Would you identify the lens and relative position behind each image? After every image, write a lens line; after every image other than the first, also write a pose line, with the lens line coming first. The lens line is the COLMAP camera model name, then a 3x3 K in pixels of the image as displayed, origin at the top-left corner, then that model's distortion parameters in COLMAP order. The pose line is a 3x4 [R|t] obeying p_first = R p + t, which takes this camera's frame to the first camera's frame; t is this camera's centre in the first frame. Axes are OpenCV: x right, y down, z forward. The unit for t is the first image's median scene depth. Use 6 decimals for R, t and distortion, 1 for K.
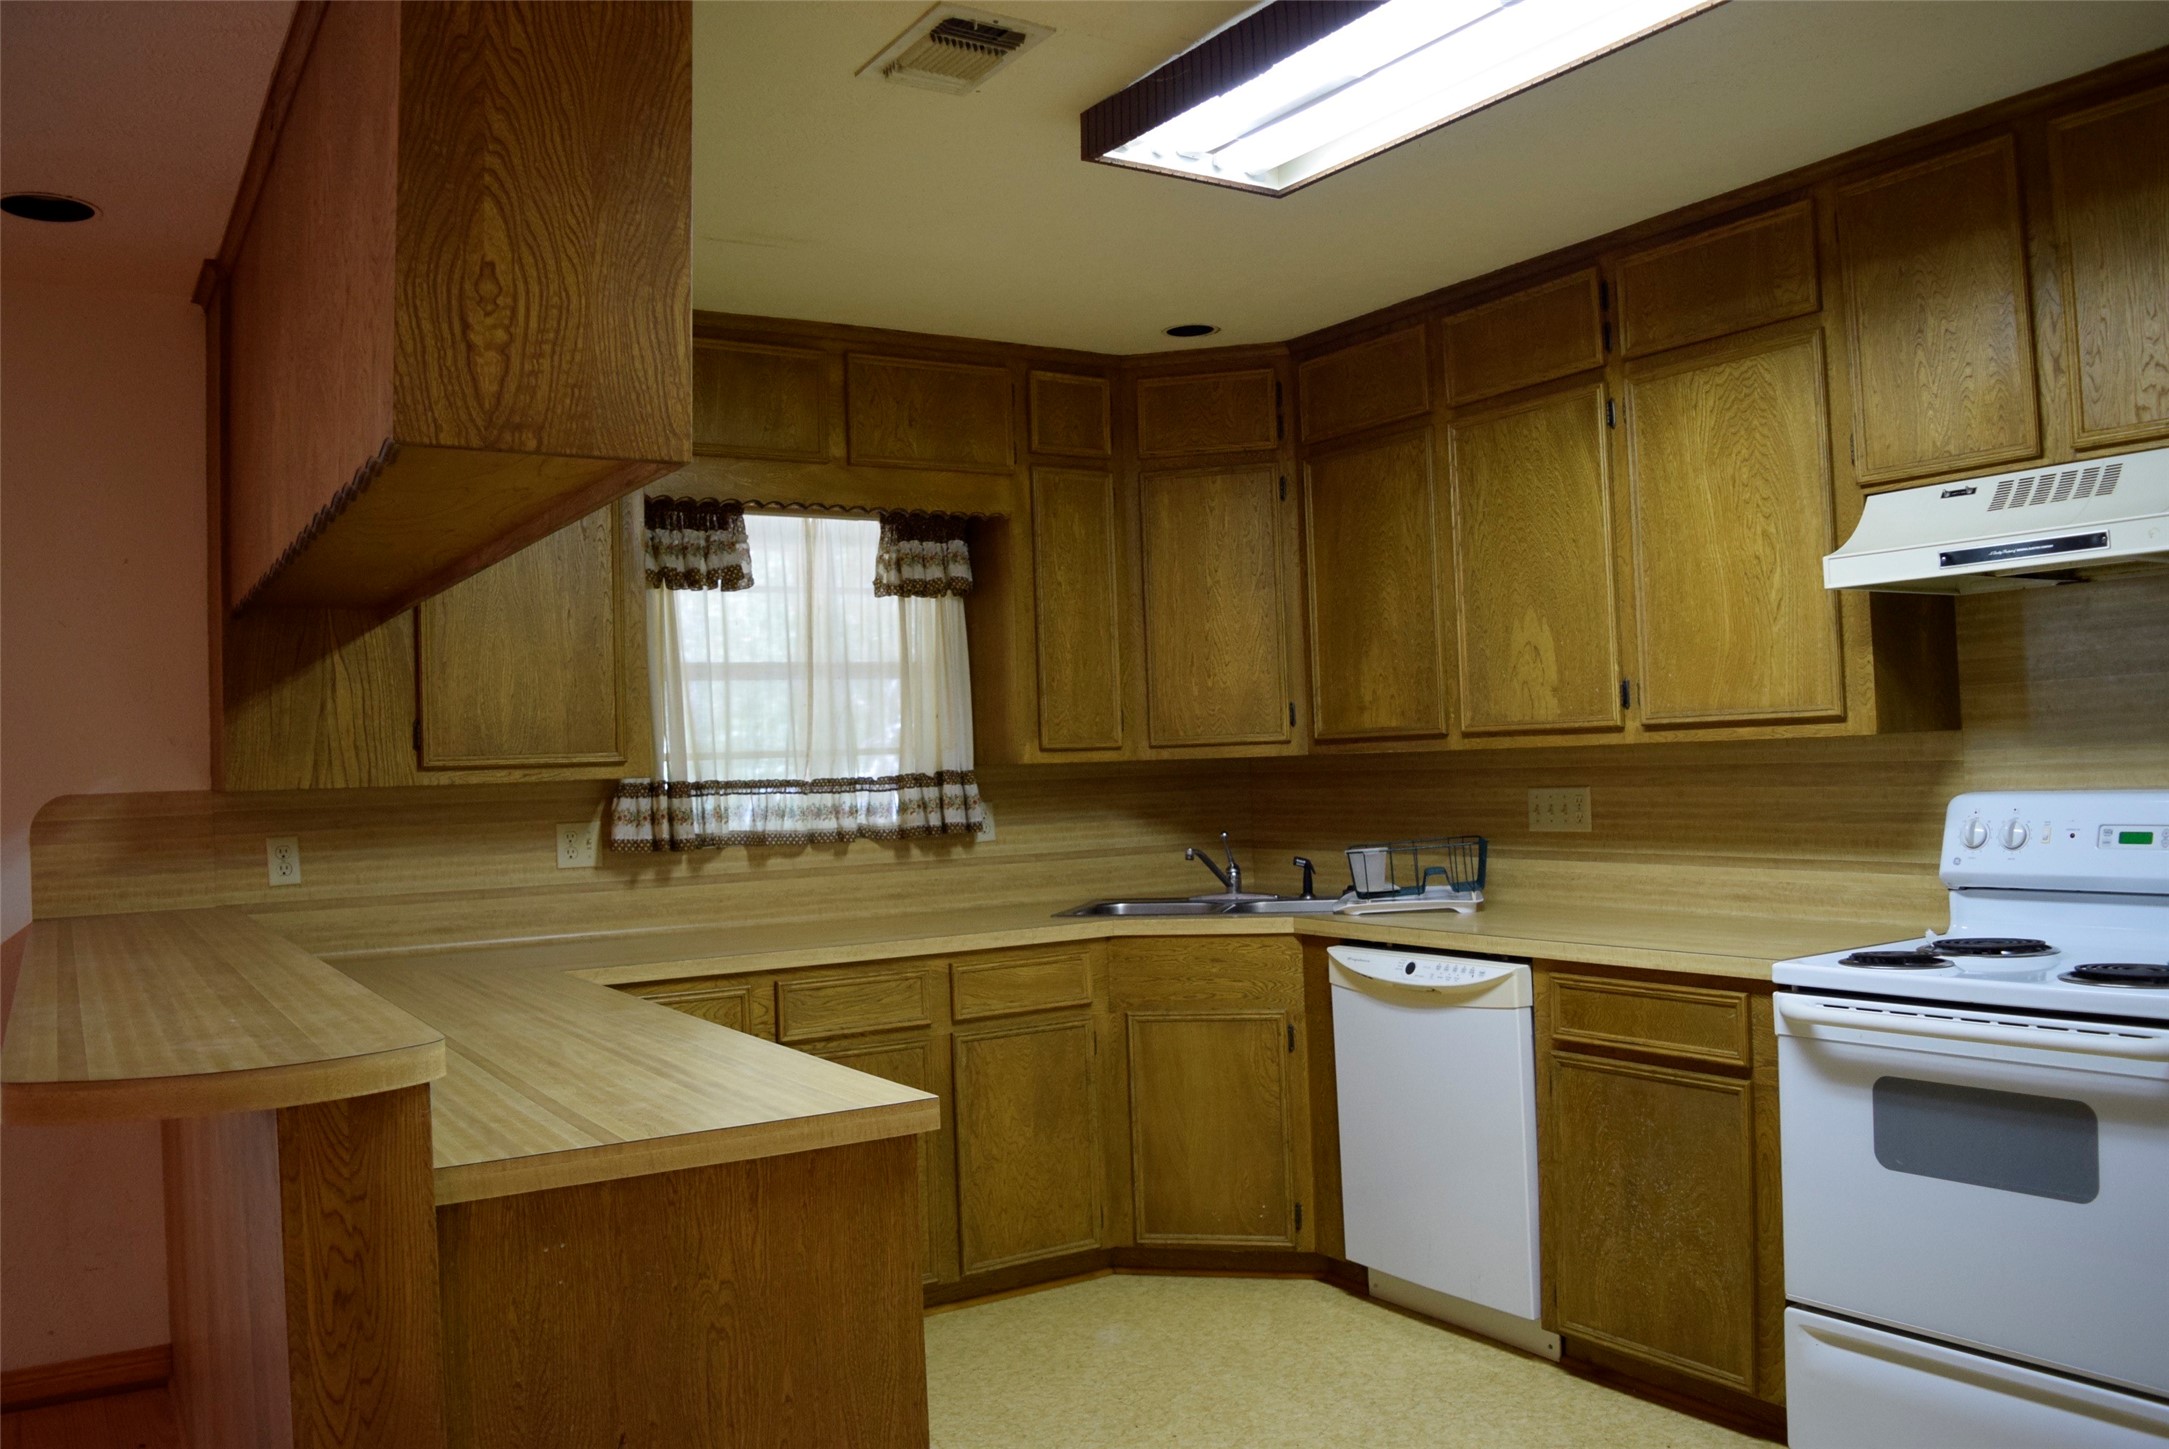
lens RADIAL K [[1721.0, 0, 1083.9], [0, 1721.0, 724.8], [0, 0, 1]] dist [-0.089351, 0.020650]
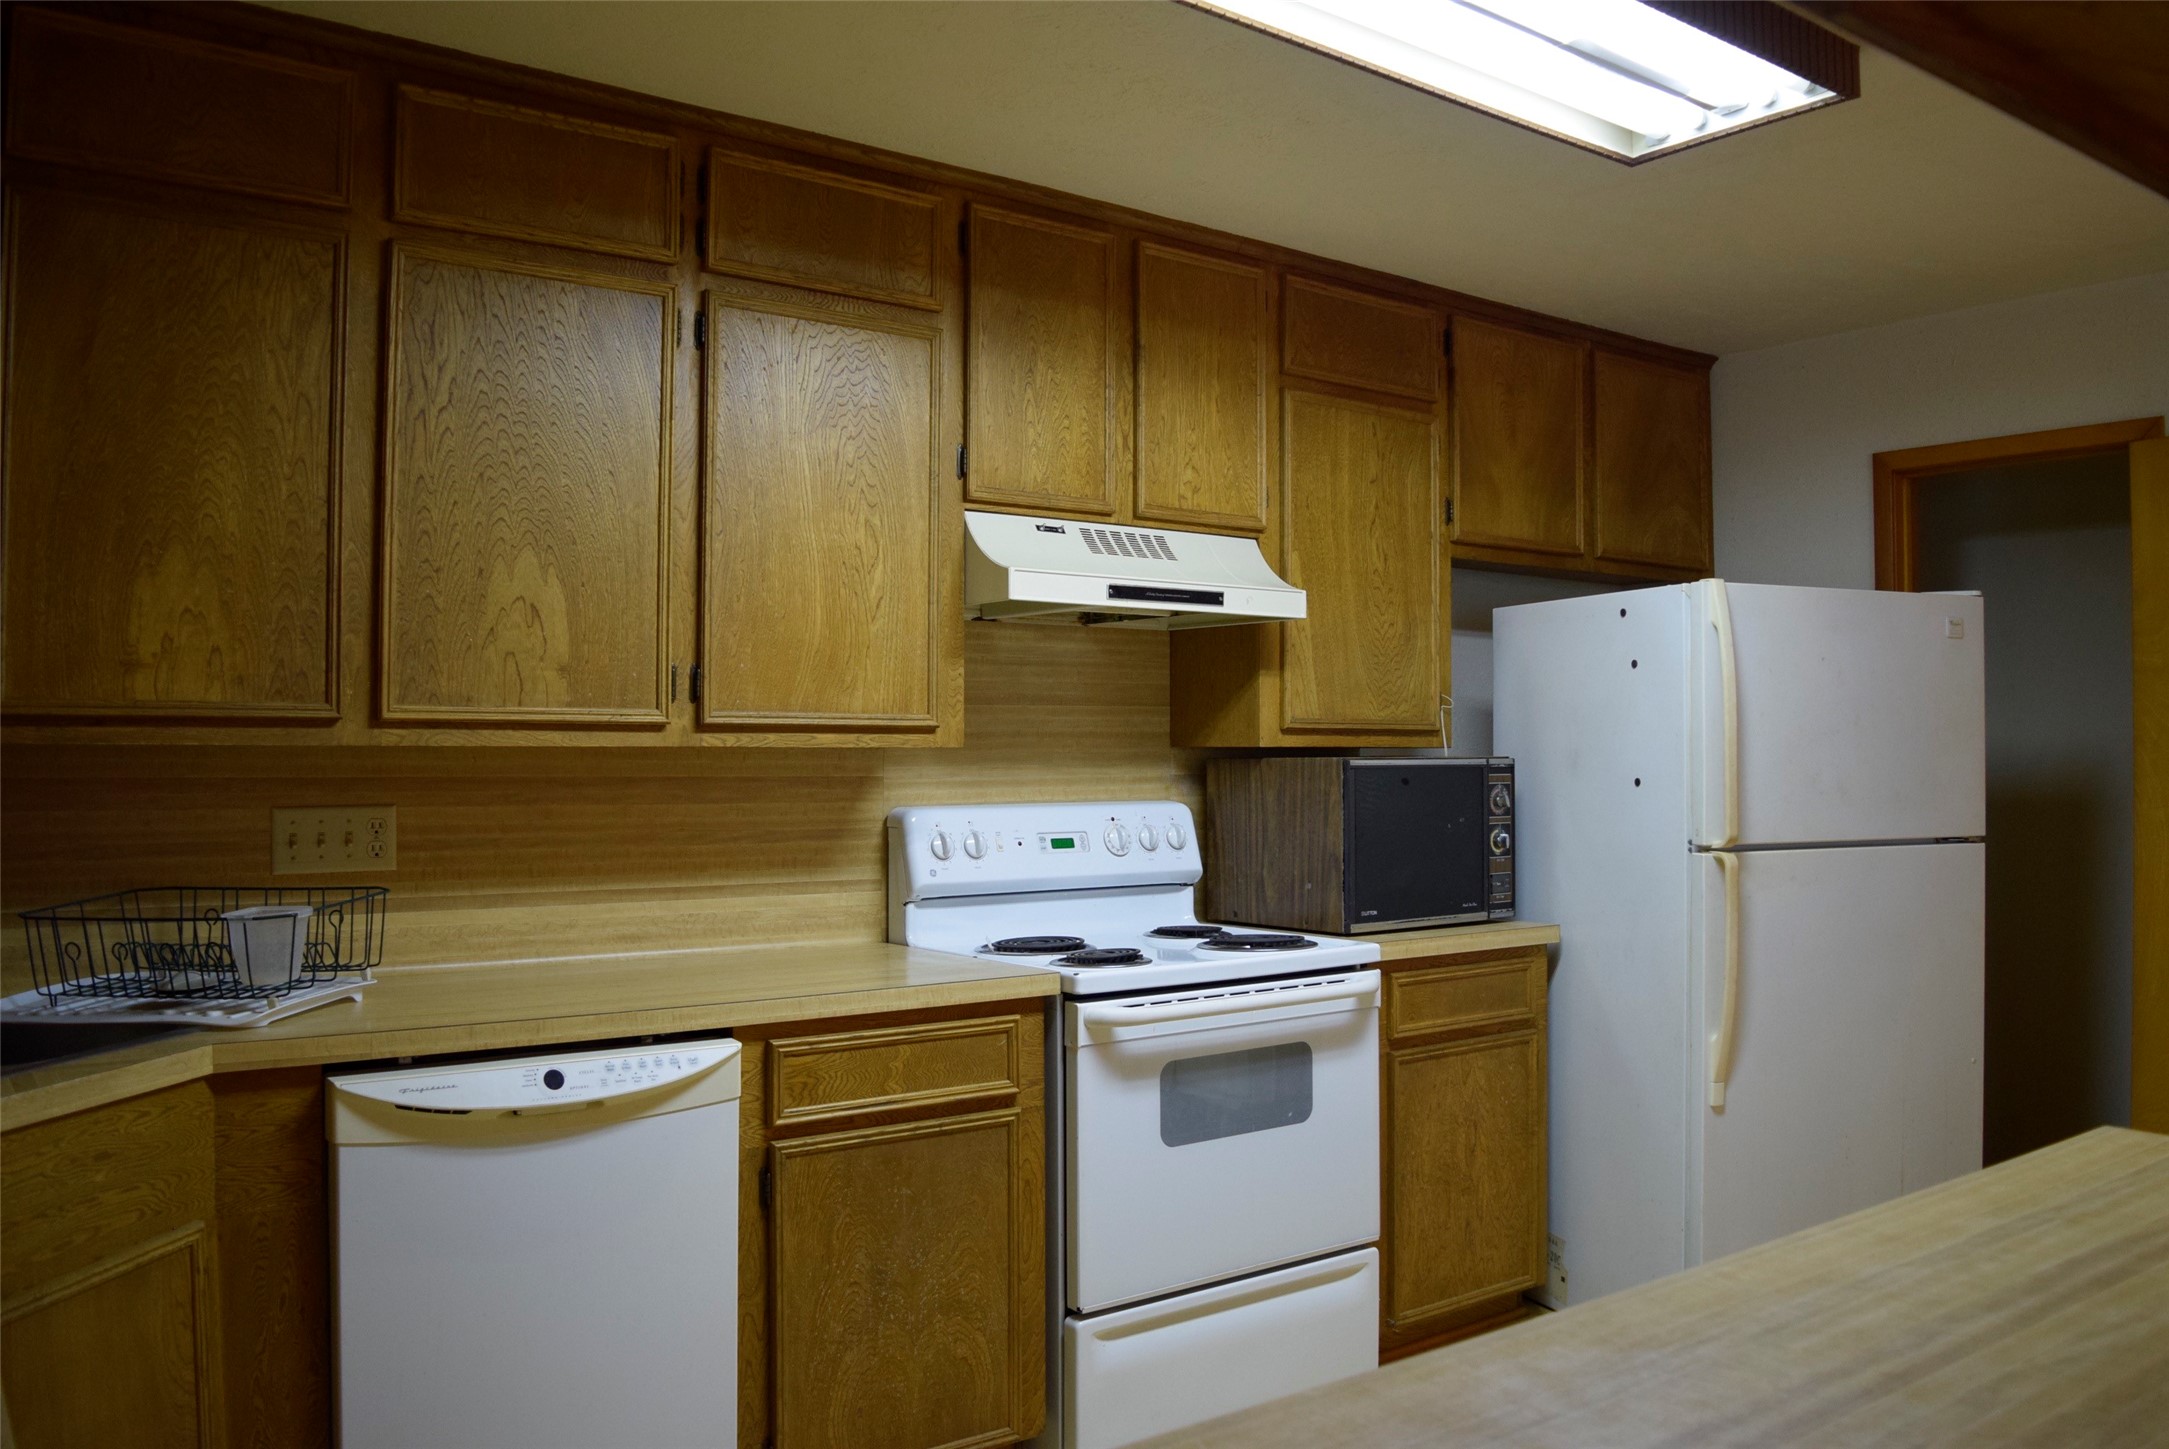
lens RADIAL K [[1721.0, 0, 1084.7], [0, 1721.0, 722.6], [0, 0, 1]] dist [-0.089351, 0.020650]
pose [[-0.077459, 0.056062, 0.995418, -0.498759], [-0.017128, 0.998196, -0.057551, 0.043671], [-0.996848, -0.021507, -0.076359, 0.902427]]
